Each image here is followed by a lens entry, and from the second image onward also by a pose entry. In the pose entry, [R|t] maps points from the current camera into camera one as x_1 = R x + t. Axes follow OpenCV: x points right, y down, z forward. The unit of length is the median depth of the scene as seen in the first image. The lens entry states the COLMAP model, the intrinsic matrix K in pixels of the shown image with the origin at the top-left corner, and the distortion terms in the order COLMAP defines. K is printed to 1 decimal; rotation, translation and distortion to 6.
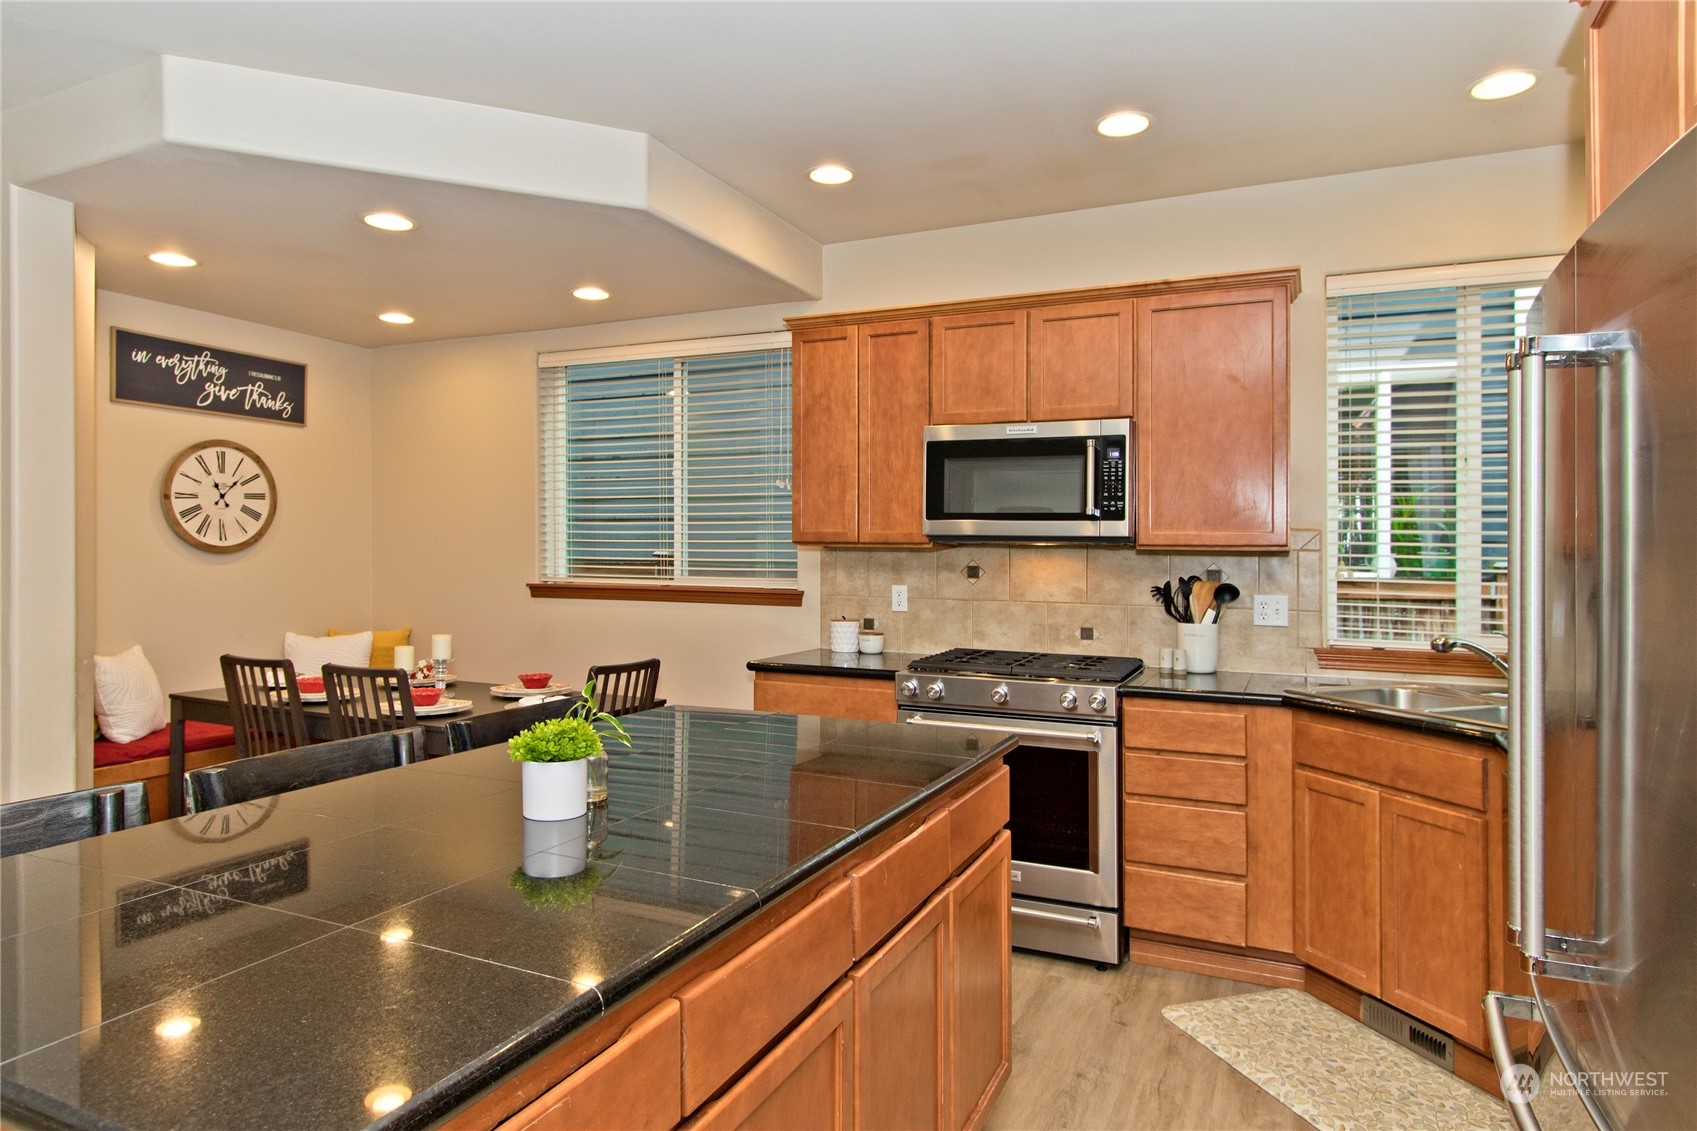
lens RADIAL K [[1004.3, 0, 845.6], [0, 1004.3, 564.3], [0, 0, 1]] dist [0.006447, 0.000232]
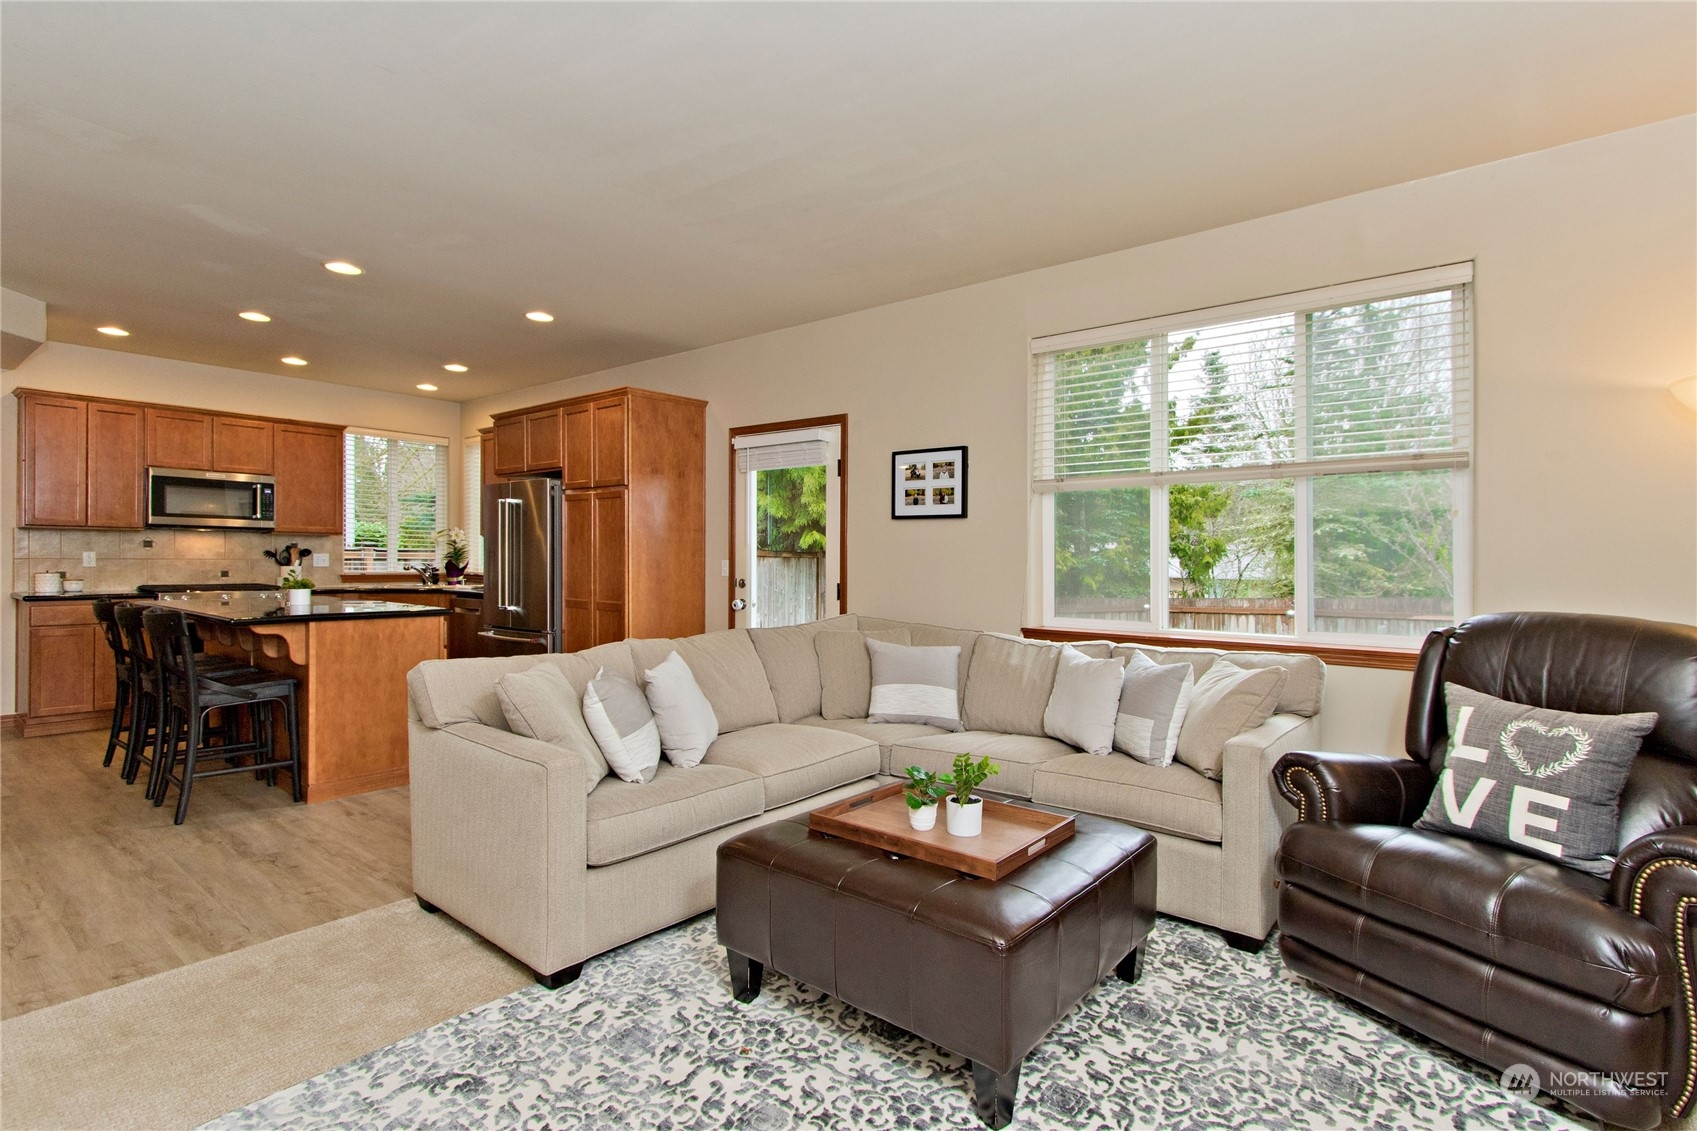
lens RADIAL K [[807.4, 0, 859.6], [0, 807.4, 563.7], [0, 0, 1]] dist [0.000457, -0.000120]
pose [[0.254886, -0.016179, 0.966836, -1.033858], [0.001018, 0.999864, 0.016463, 0.022278], [-0.966971, -0.003212, 0.254867, -0.680629]]
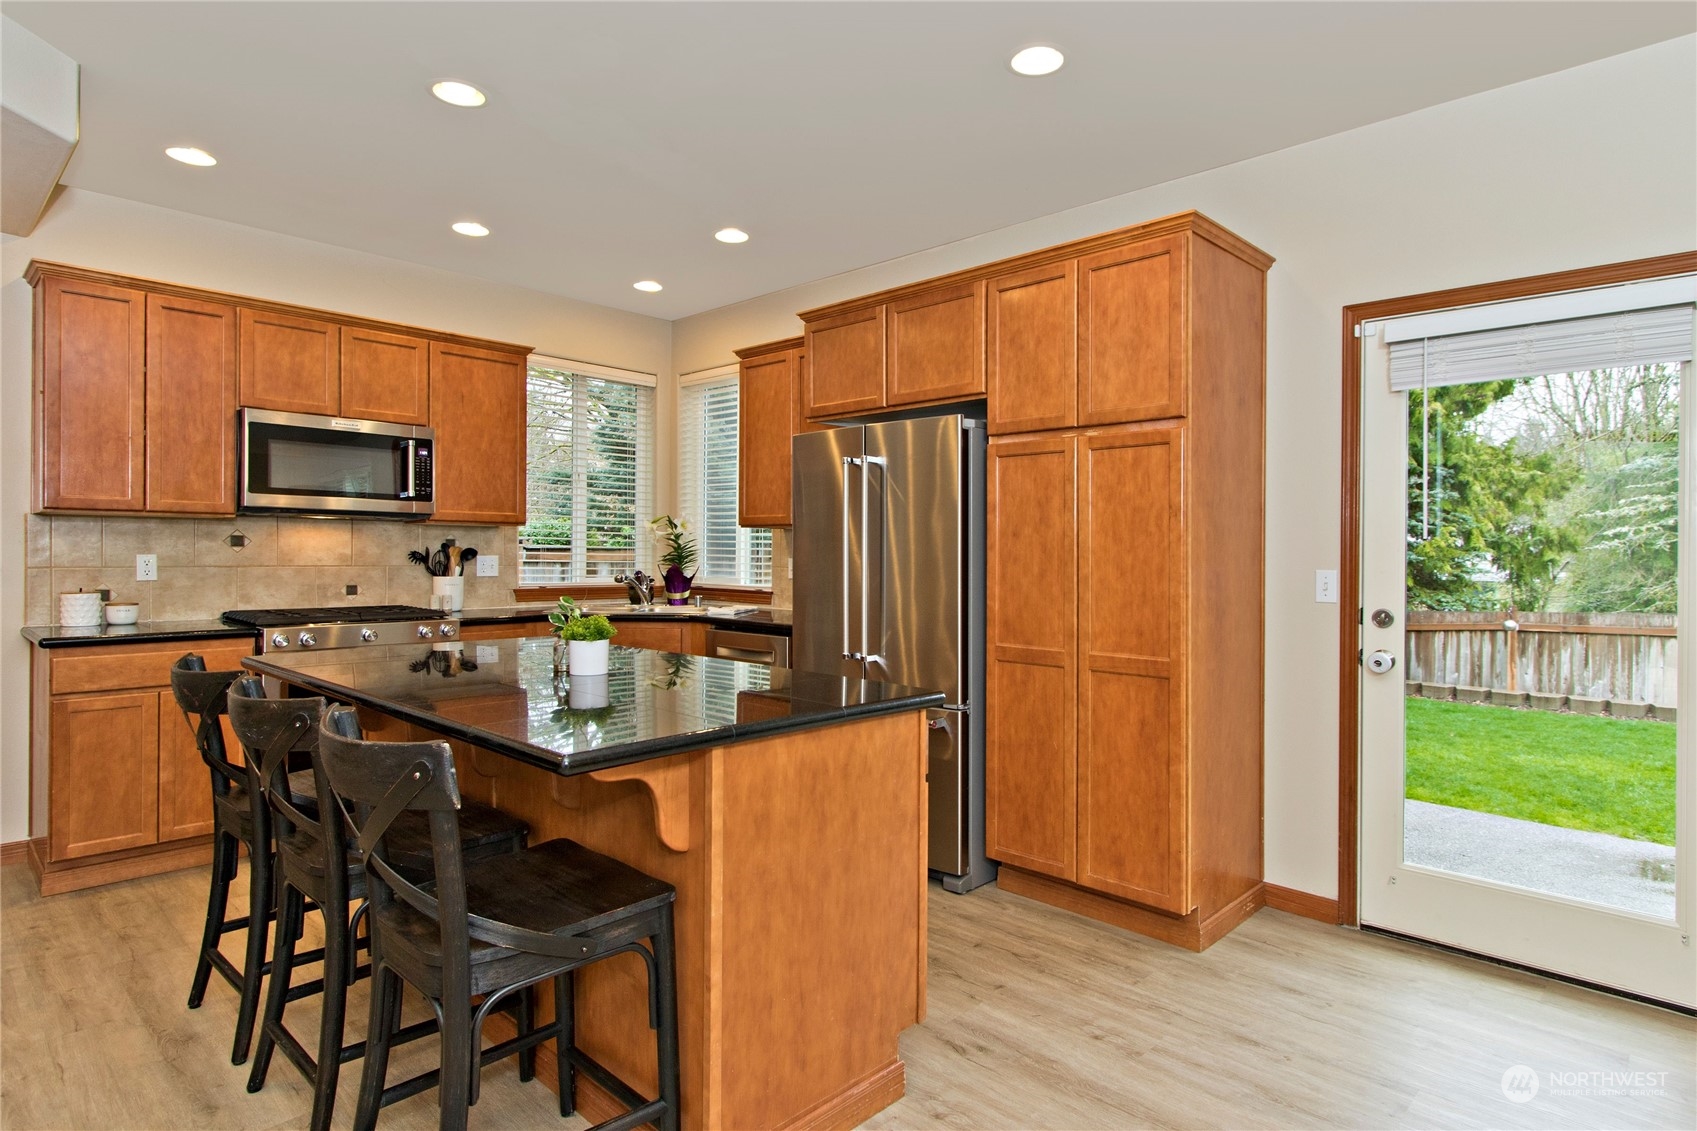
lens RADIAL K [[908.6, 0, 843.4], [0, 908.6, 558.3], [0, 0, 1]] dist [0.010949, -0.002204]
pose [[0.342426, -0.015999, 0.939409, -0.618364], [0.003462, 0.999870, 0.015766, 0.013932], [-0.939538, -0.002147, 0.342437, 0.039648]]
